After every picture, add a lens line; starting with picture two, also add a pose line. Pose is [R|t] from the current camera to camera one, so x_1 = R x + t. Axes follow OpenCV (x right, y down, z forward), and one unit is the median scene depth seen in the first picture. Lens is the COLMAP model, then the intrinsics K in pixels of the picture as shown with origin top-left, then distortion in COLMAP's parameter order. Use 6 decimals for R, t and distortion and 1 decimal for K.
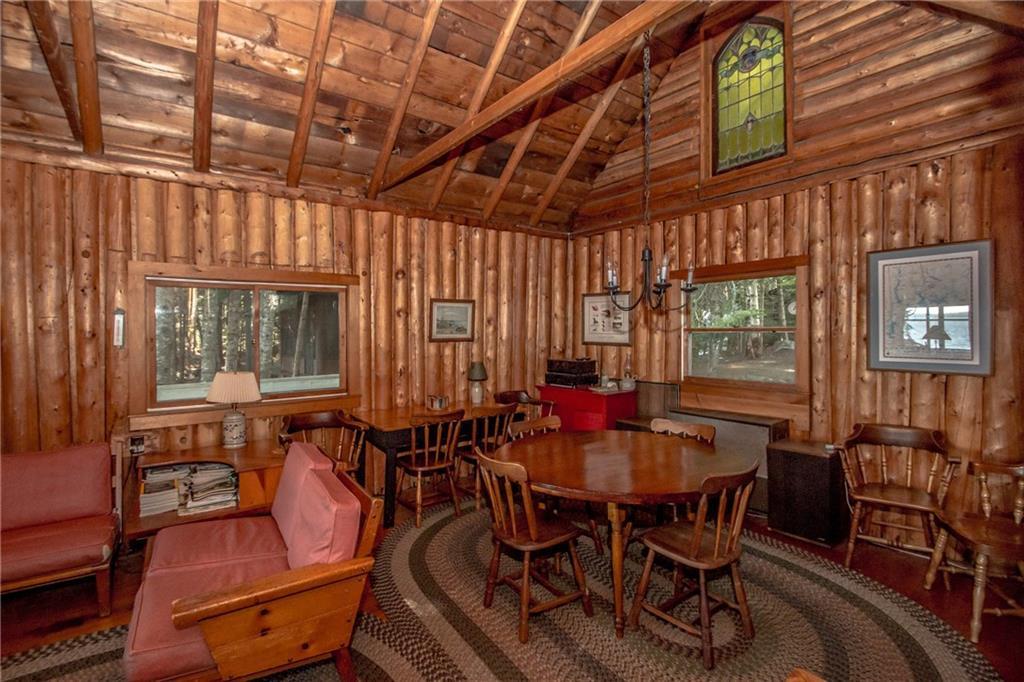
lens RADIAL K [[466.1, 0, 512.0], [0, 466.1, 341.0], [0, 0, 1]] dist [0.000953, -0.000049]
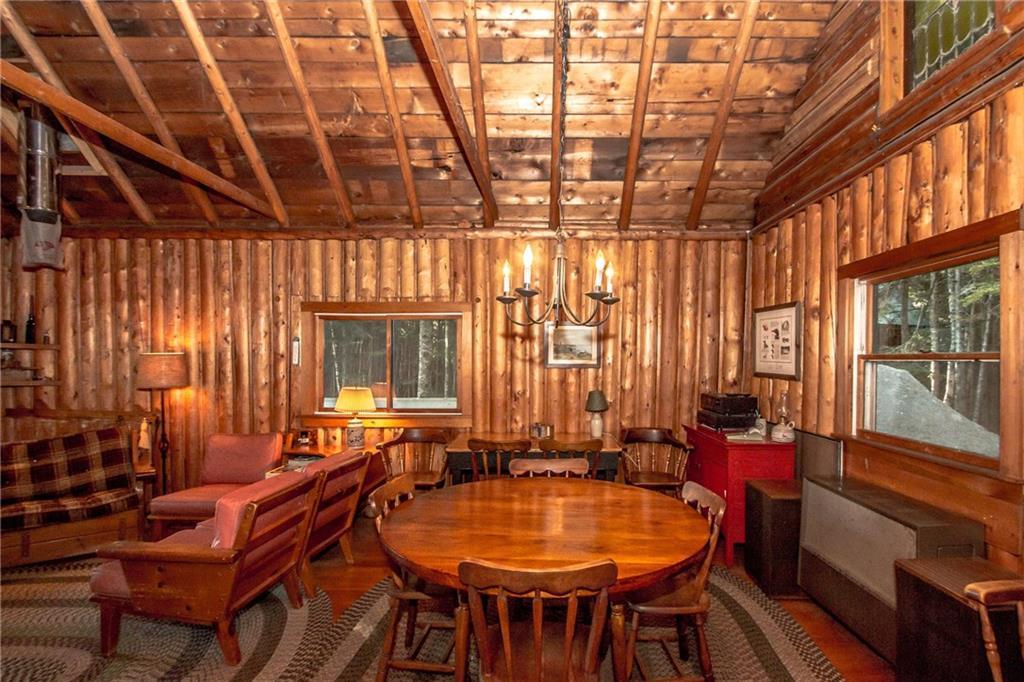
lens RADIAL K [[469.0, 0, 539.6], [0, 469.0, 374.1], [0, 0, 1]] dist [0.001156, -0.016032]
pose [[0.807243, 0.028865, -0.589512, 0.393594], [-0.022484, 0.999582, 0.018155, -0.001950], [0.589790, -0.001401, 0.807555, 0.221038]]
